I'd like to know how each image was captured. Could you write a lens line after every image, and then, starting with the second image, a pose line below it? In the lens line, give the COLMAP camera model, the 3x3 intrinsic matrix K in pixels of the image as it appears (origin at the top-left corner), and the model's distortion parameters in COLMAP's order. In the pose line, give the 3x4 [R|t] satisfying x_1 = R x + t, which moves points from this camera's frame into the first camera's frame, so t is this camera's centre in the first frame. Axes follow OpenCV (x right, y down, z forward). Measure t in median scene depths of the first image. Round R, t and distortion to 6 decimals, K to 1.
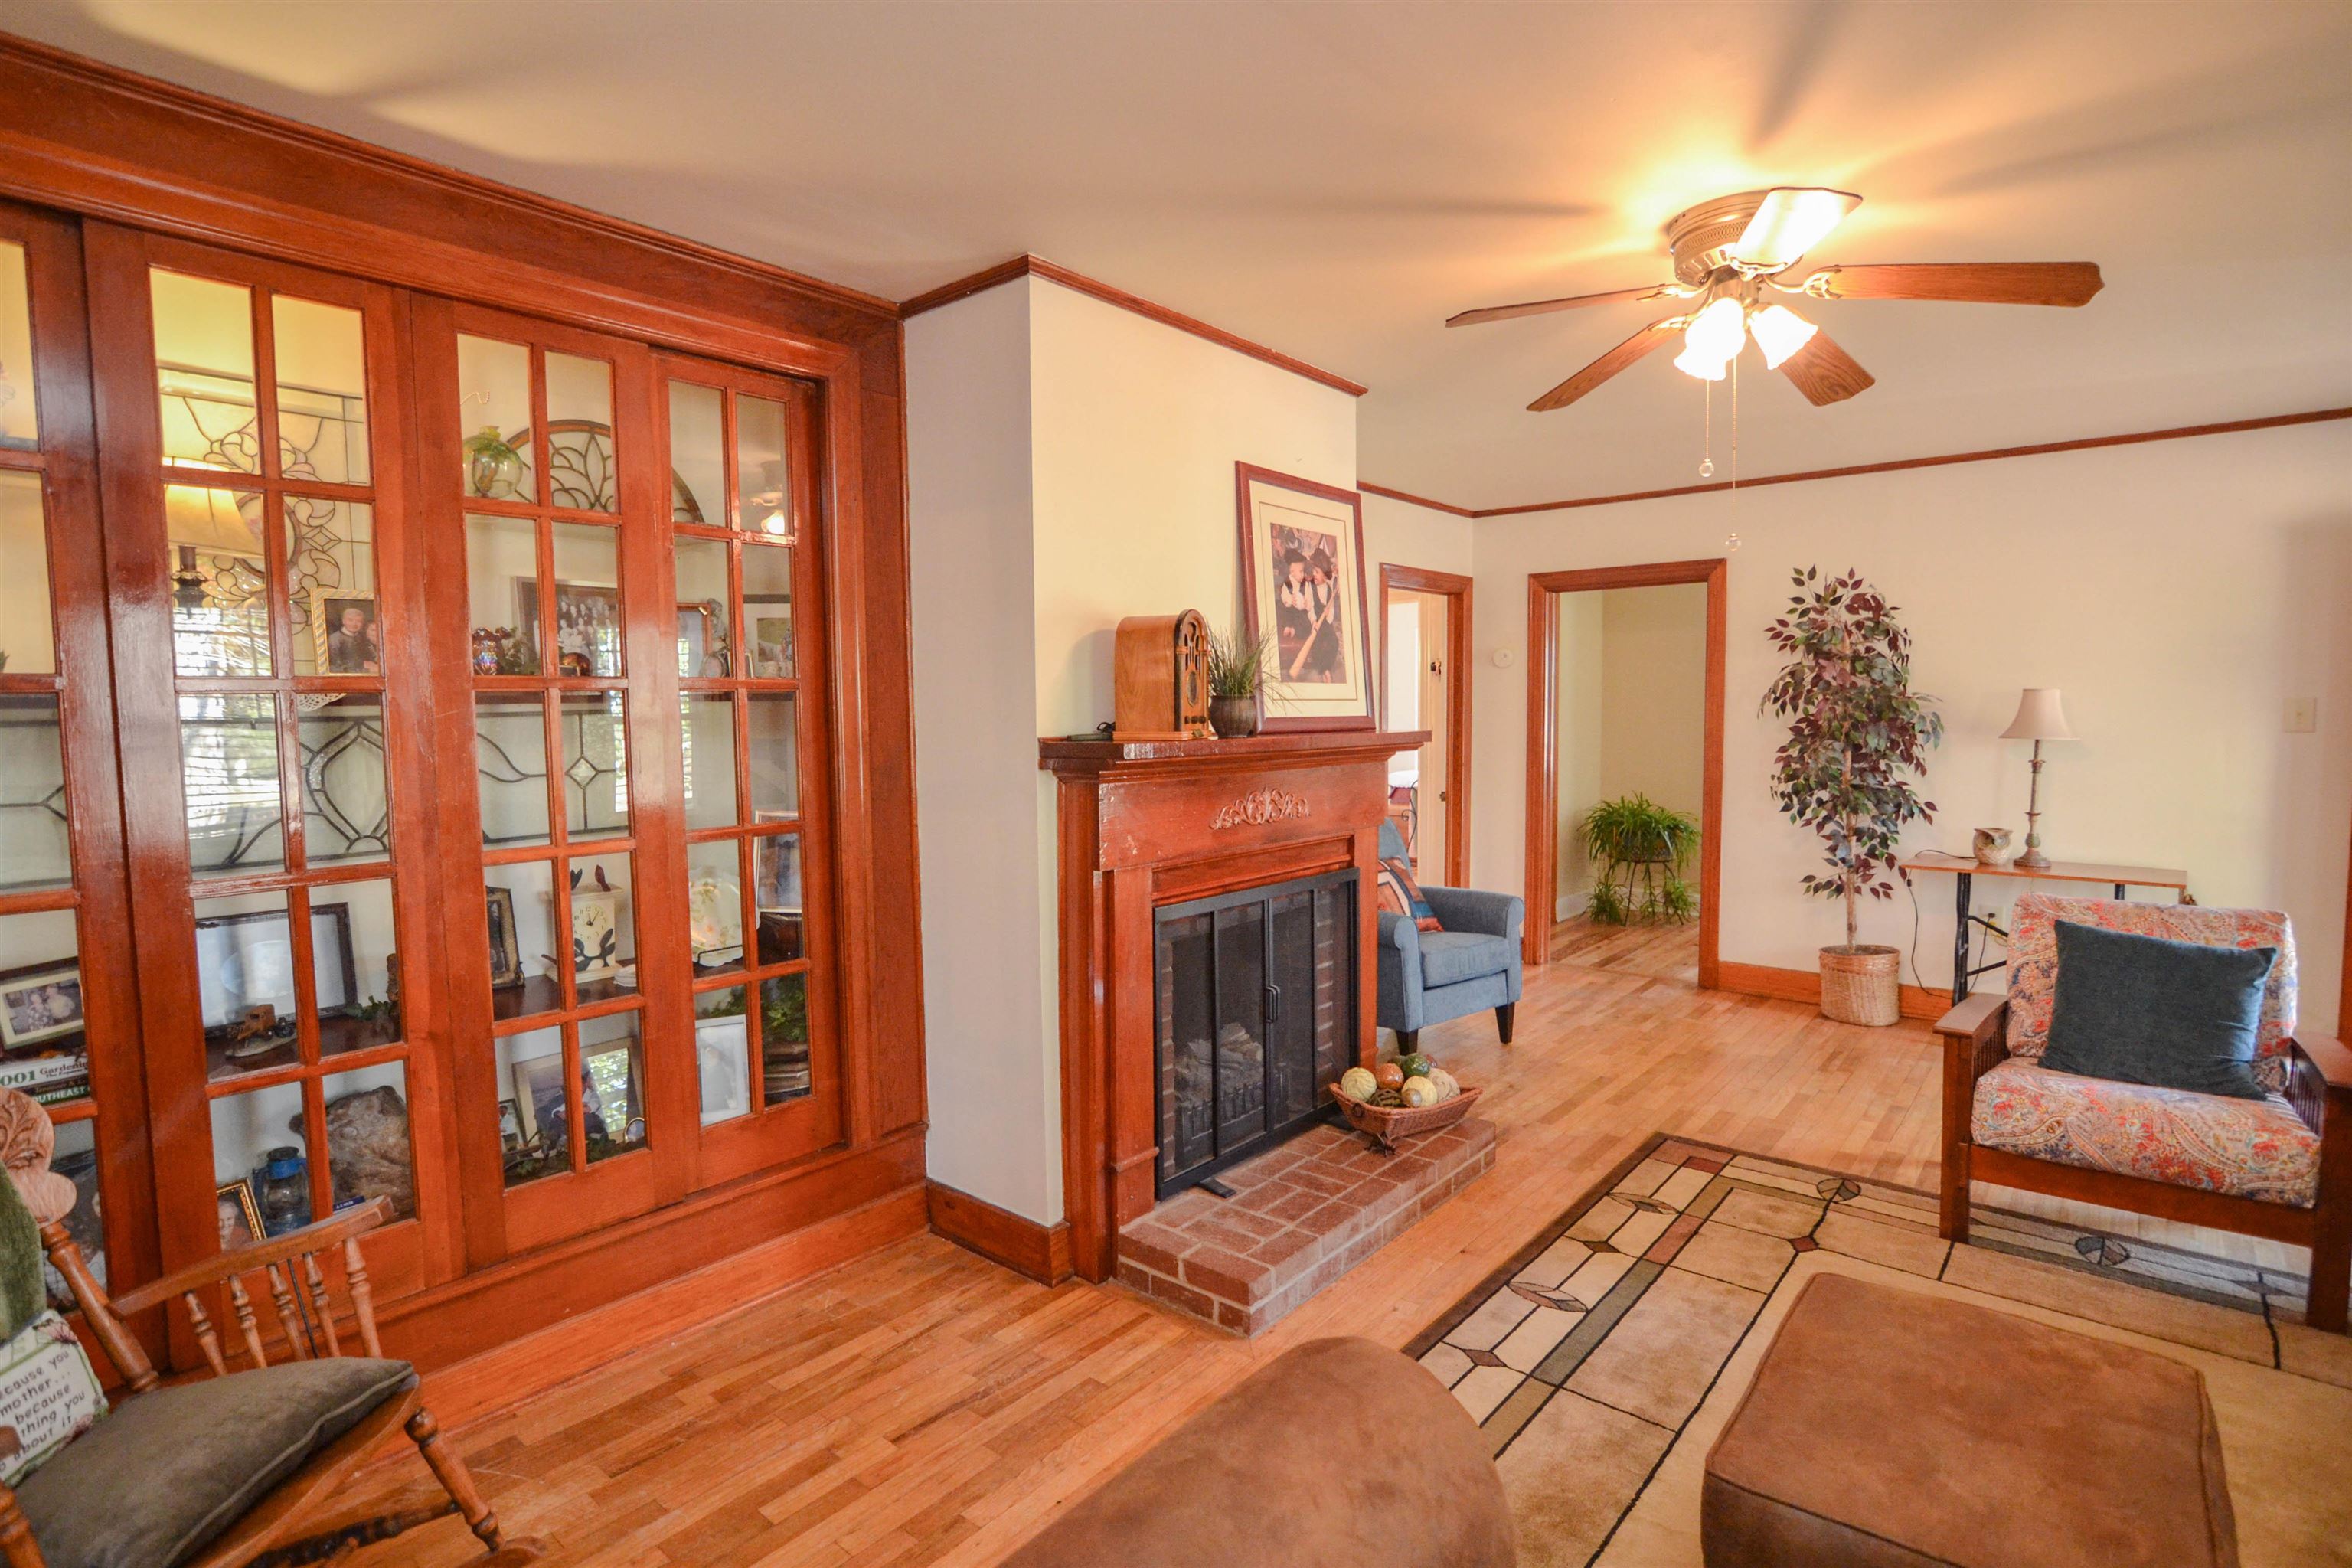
lens RADIAL K [[1152.6, 0, 1163.5], [0, 1152.6, 783.4], [0, 0, 1]] dist [-0.002188, 0.000004]
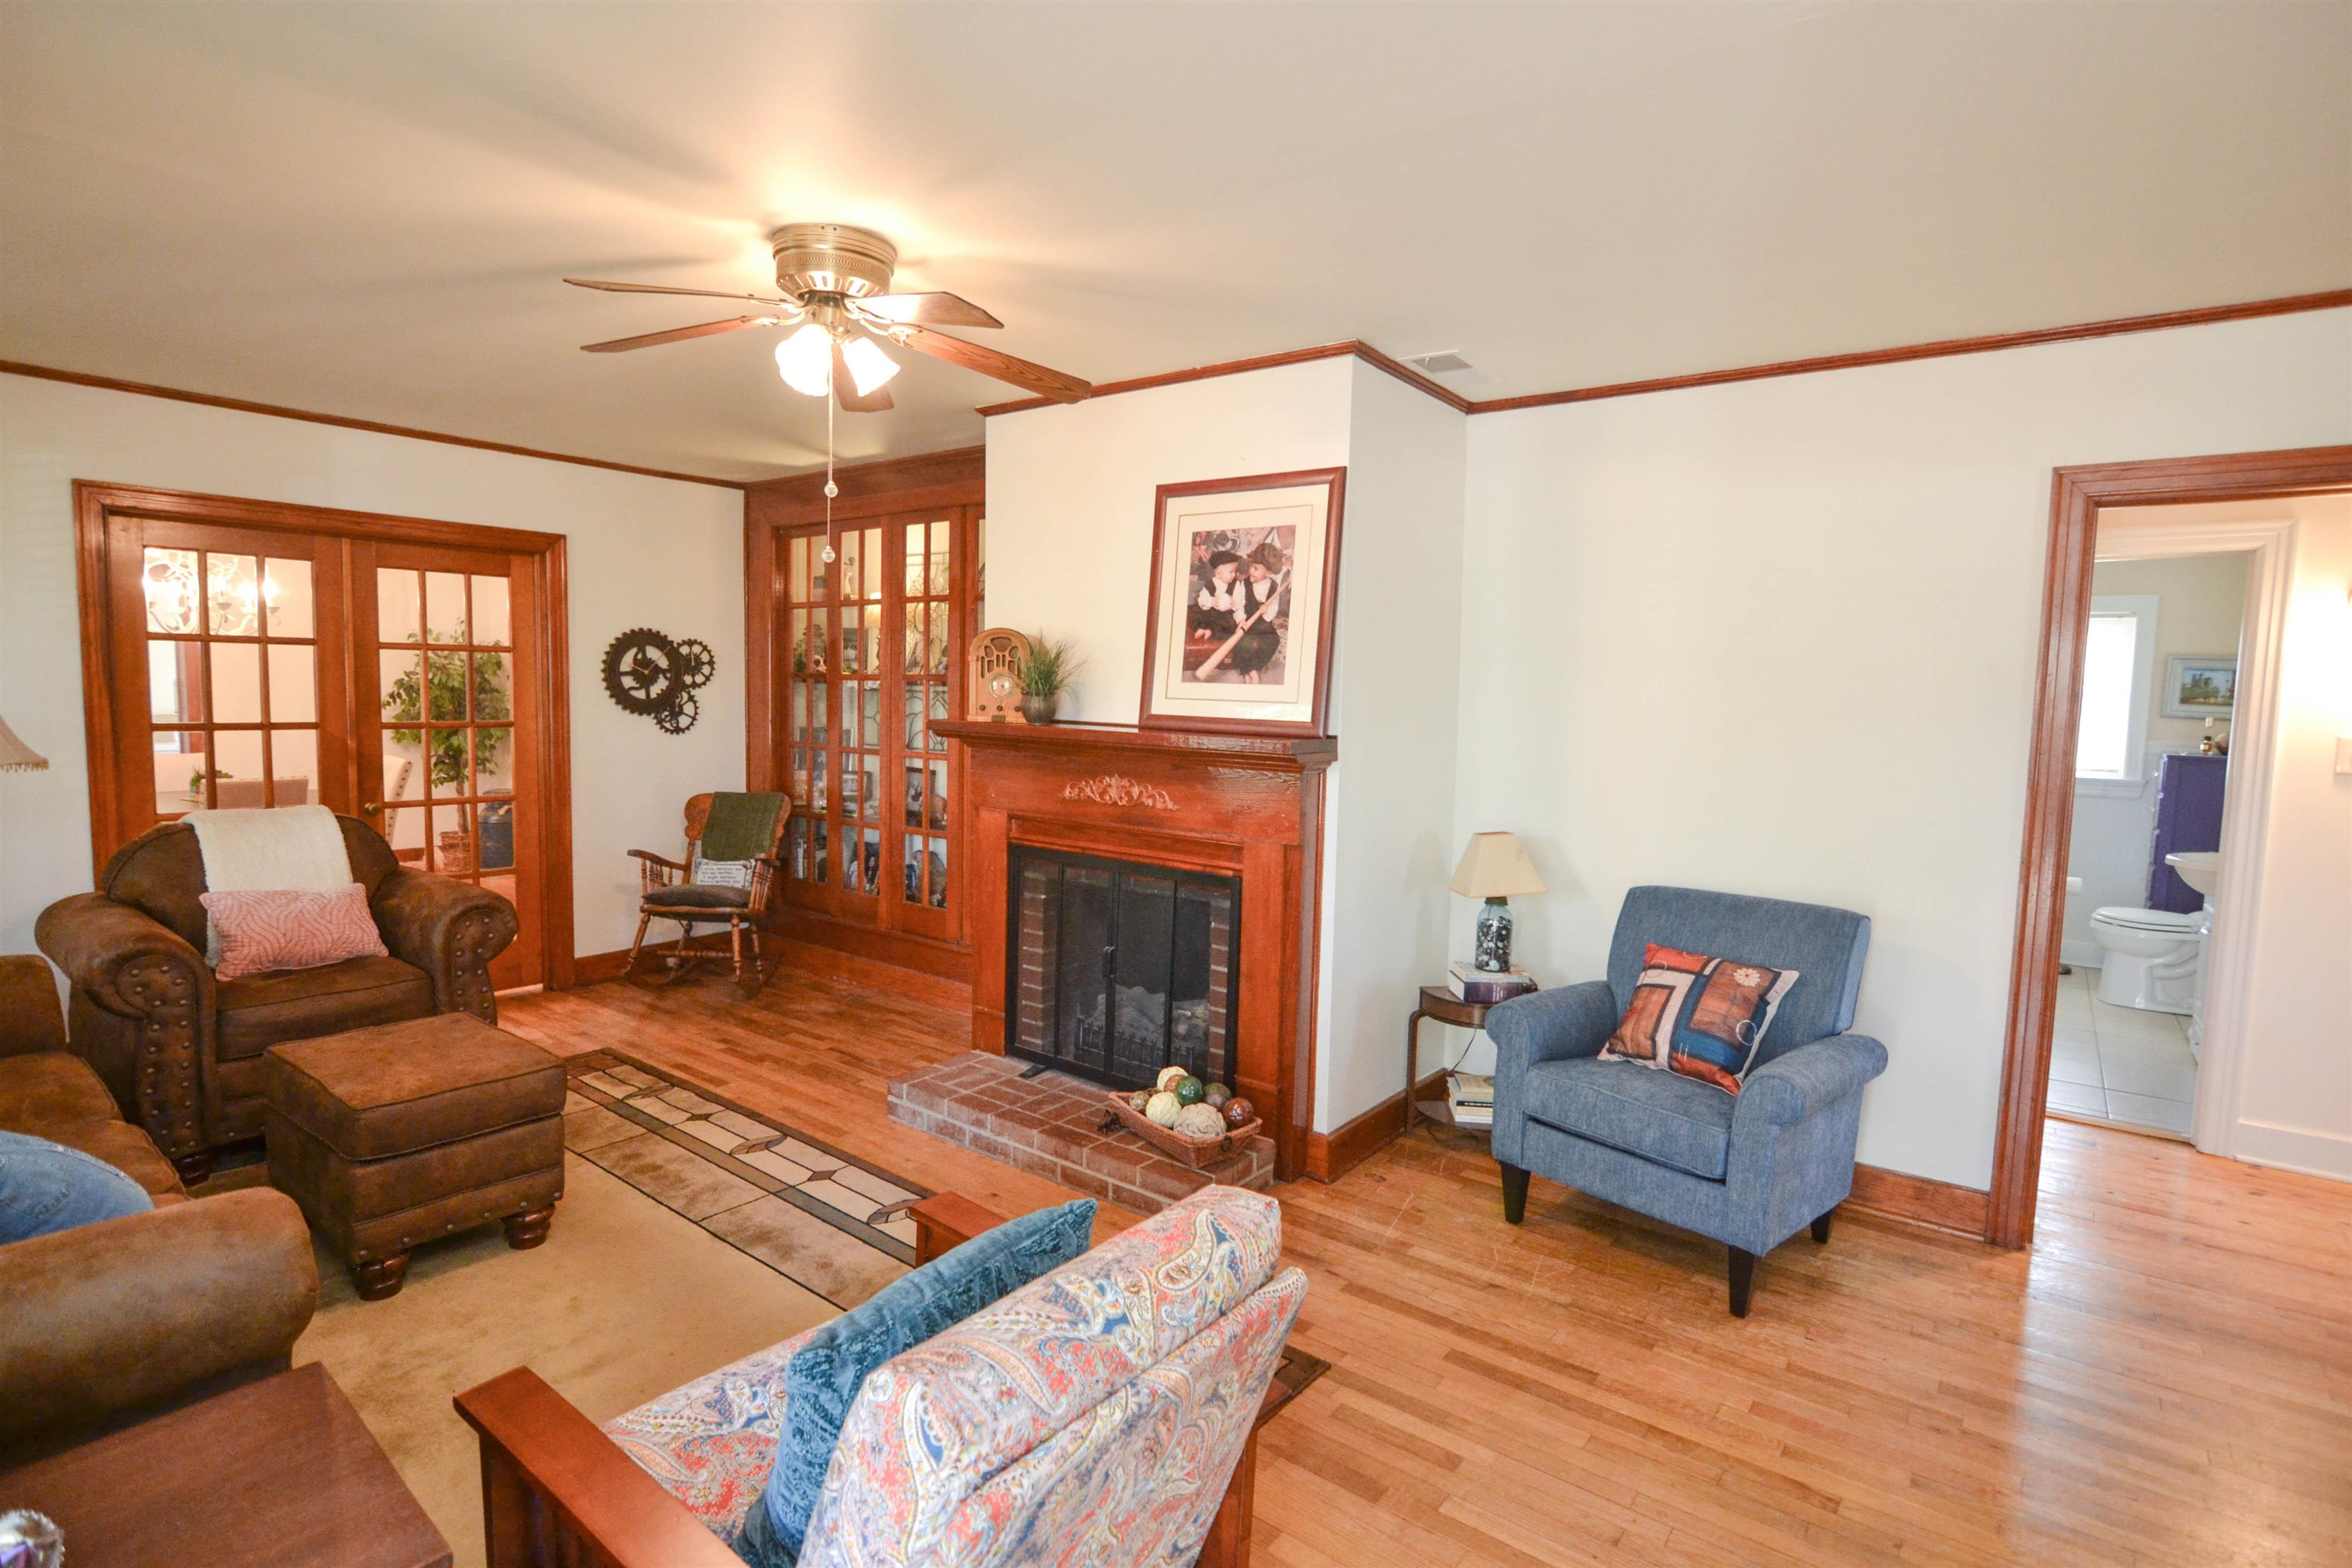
lens RADIAL K [[1152.6, 0, 1160.8], [0, 1152.6, 784.0], [0, 0, 1]] dist [-0.002188, 0.000004]
pose [[0.052419, 0.094989, -0.994097, 1.154943], [-0.094016, 0.991514, 0.089785, -0.087166], [0.994190, 0.088754, 0.060904, 0.913737]]
